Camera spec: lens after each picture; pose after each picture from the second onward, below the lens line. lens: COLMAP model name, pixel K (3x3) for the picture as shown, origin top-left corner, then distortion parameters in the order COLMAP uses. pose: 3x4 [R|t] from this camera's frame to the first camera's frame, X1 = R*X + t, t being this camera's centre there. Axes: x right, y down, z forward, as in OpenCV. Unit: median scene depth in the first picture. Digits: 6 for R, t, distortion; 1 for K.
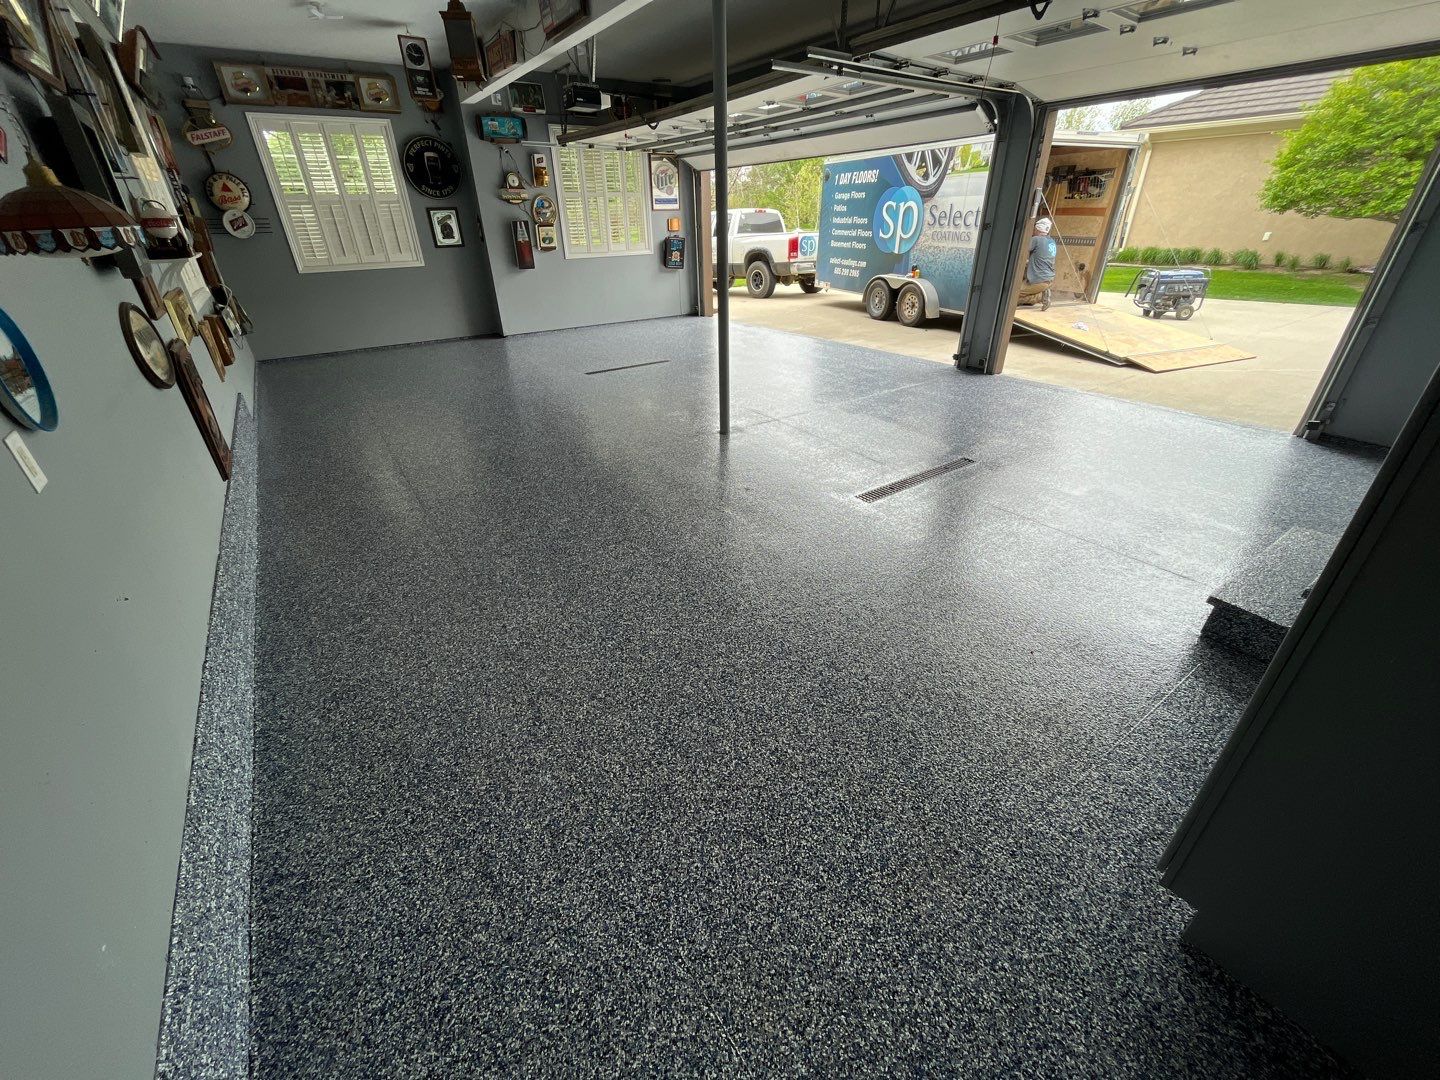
lens RADIAL K [[581.3, 0, 720.0], [0, 581.3, 540.0], [0, 0, 1]] dist [-0.001491, 0.000042]
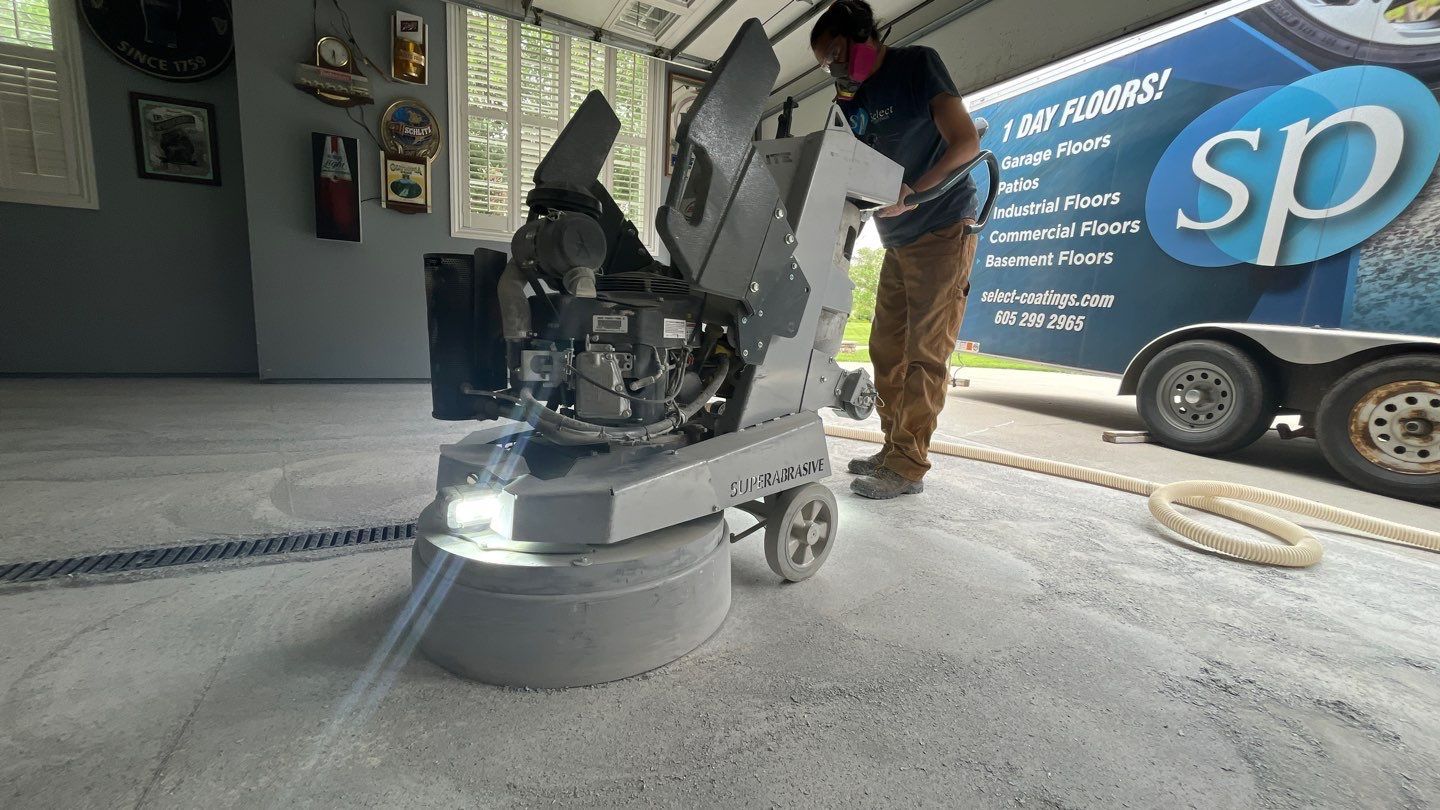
lens RADIAL K [[581.1, 0, 720.0], [0, 581.1, 405.0], [0, 0, 1]] dist [-0.000768, -0.000087]
pose [[0.986383, 0.093750, -0.135129, 0.021454], [-0.134389, 0.933075, -0.333633, -0.324748], [0.094807, 0.347250, 0.932968, 0.879641]]
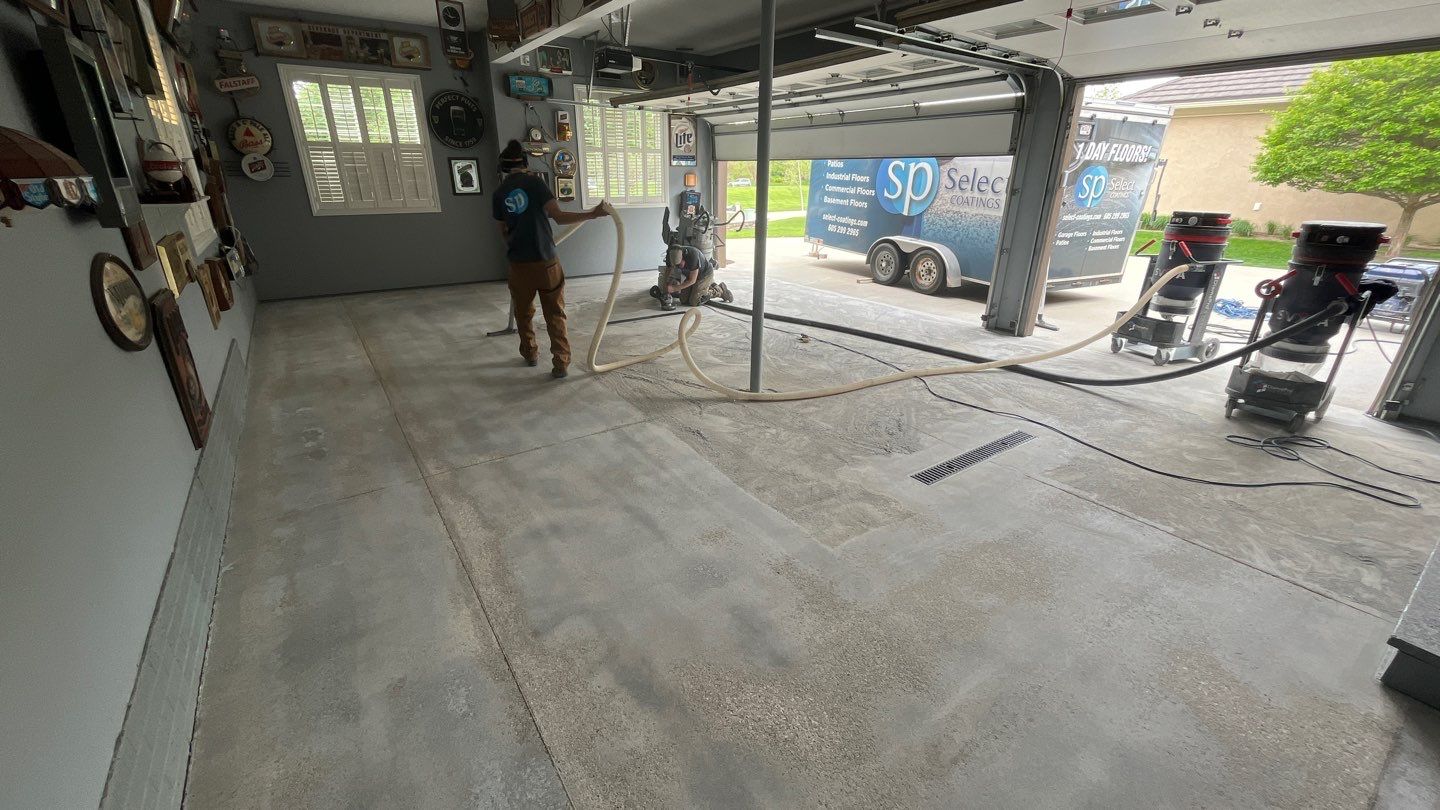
lens RADIAL K [[581.1, 0, 720.0], [0, 581.1, 405.0], [0, 0, 1]] dist [-0.000768, -0.000087]
pose [[0.999636, 0.024802, 0.010625, -0.042520], [-0.023259, 0.991682, -0.126594, -0.037039], [-0.013677, 0.126301, 0.991898, 0.060830]]
